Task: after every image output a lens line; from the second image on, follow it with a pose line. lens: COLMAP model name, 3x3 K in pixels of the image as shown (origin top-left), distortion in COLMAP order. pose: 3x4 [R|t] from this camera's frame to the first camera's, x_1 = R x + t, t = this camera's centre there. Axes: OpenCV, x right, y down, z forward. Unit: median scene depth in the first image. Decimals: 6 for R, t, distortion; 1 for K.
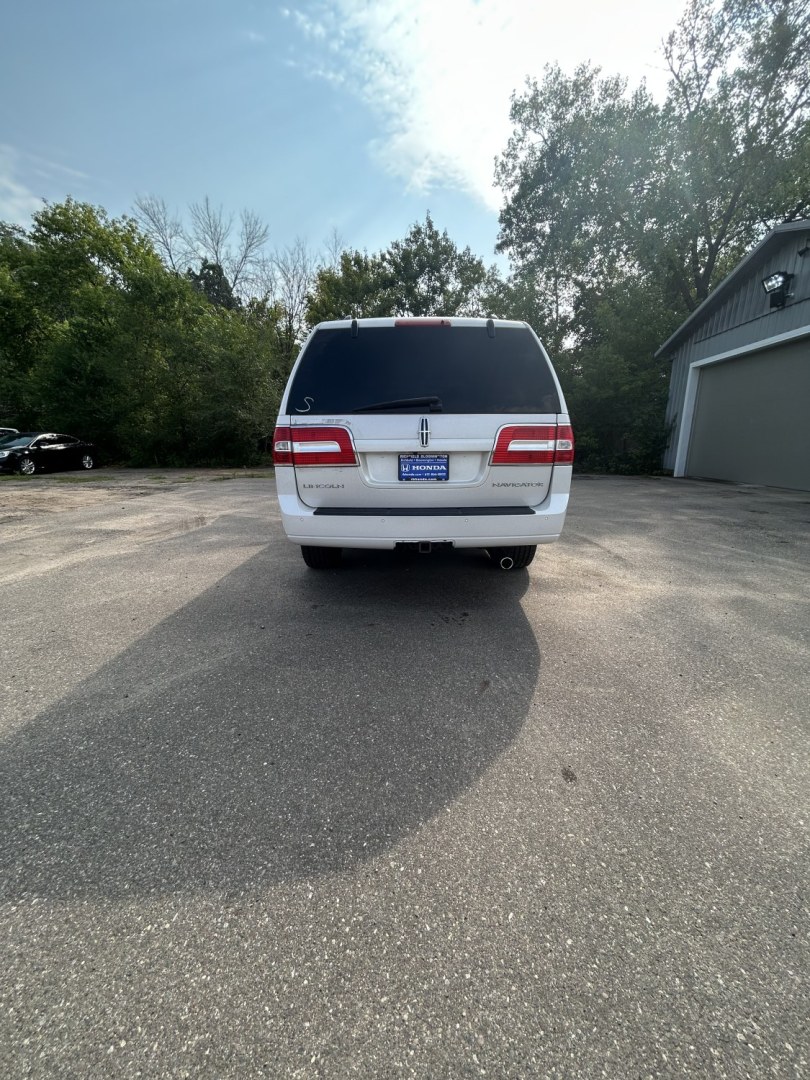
lens RADIAL K [[434.7, 0, 404.7], [0, 434.7, 537.5], [0, 0, 1]] dist [0.002356, -0.000580]
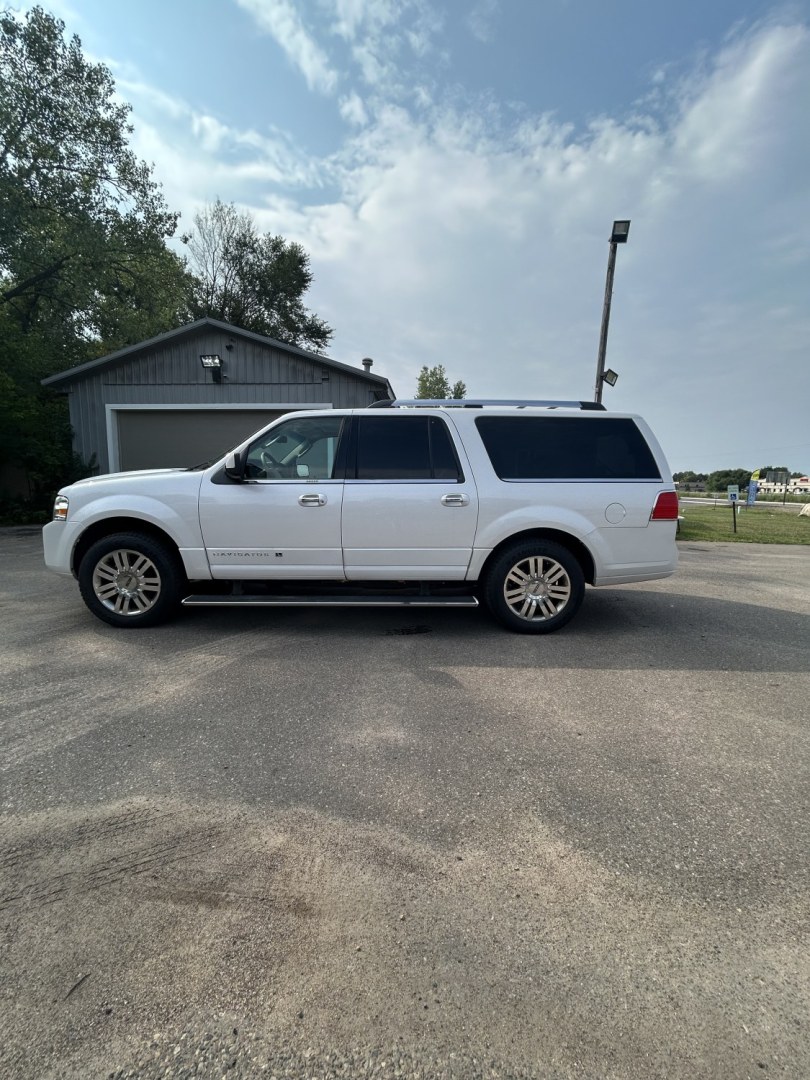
lens RADIAL K [[434.7, 0, 404.7], [0, 434.7, 537.5], [0, 0, 1]] dist [0.002356, -0.000580]
pose [[-0.013766, -0.121927, 0.992444, -1.617826], [0.199820, 0.972182, 0.122209, -0.447897], [-0.979736, 0.199992, 0.010980, 1.834247]]
